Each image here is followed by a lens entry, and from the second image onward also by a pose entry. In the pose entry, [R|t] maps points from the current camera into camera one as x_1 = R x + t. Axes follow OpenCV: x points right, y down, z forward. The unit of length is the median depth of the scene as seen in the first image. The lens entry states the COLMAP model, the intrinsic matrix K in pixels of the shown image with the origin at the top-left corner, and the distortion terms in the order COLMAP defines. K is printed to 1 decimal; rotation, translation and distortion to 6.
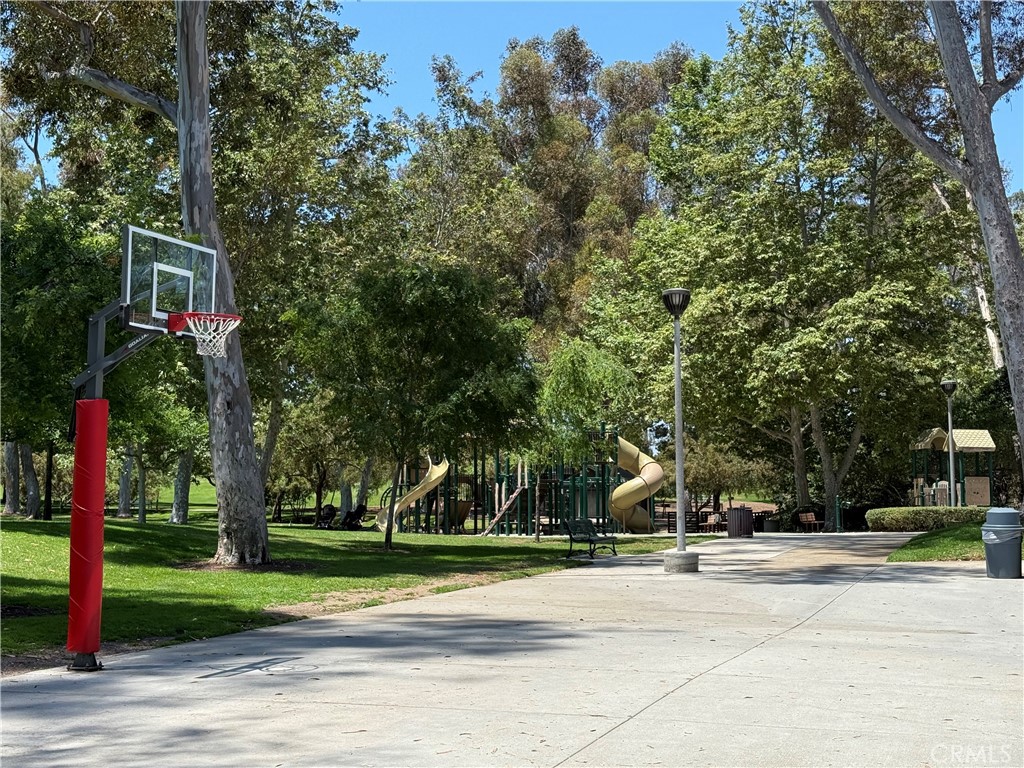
lens RADIAL K [[1446.0, 0, 508.8], [0, 1446.0, 384.3], [0, 0, 1]] dist [0.162766, 0.000000]
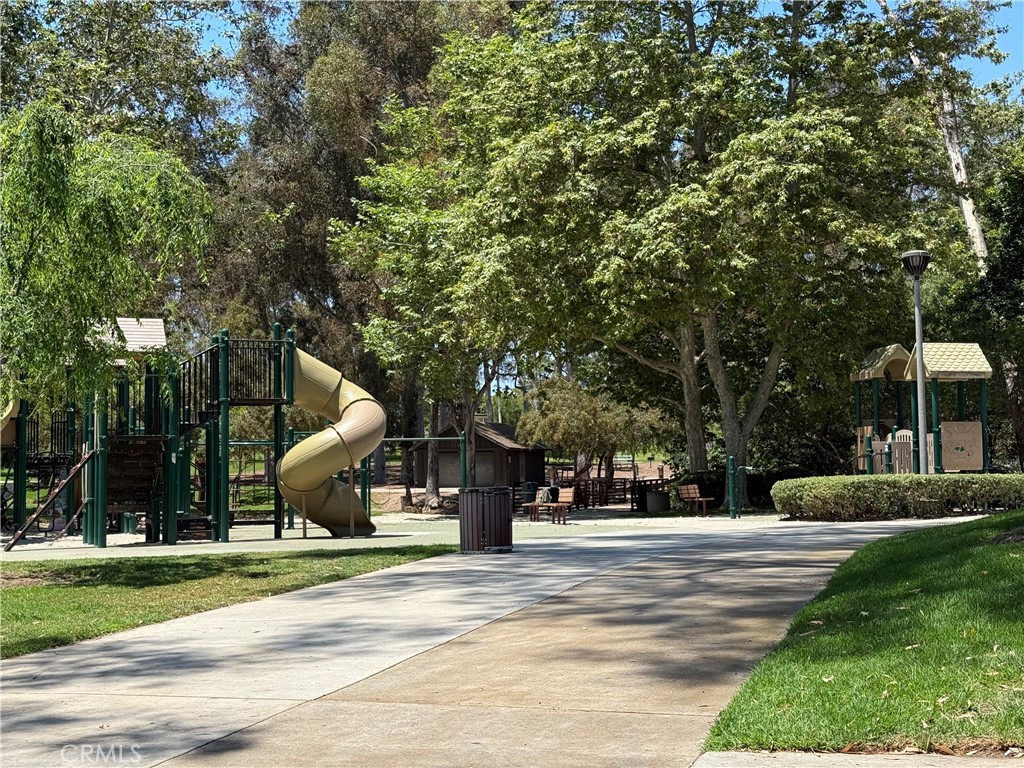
lens RADIAL K [[1446.0, 0, 515.4], [0, 1446.0, 382.8], [0, 0, 1]] dist [0.162766, 0.000000]
pose [[0.999363, -0.008039, 0.034782, 0.111132], [0.007130, 0.999632, 0.026156, 0.028481], [-0.034980, -0.025891, 0.999053, 0.389950]]
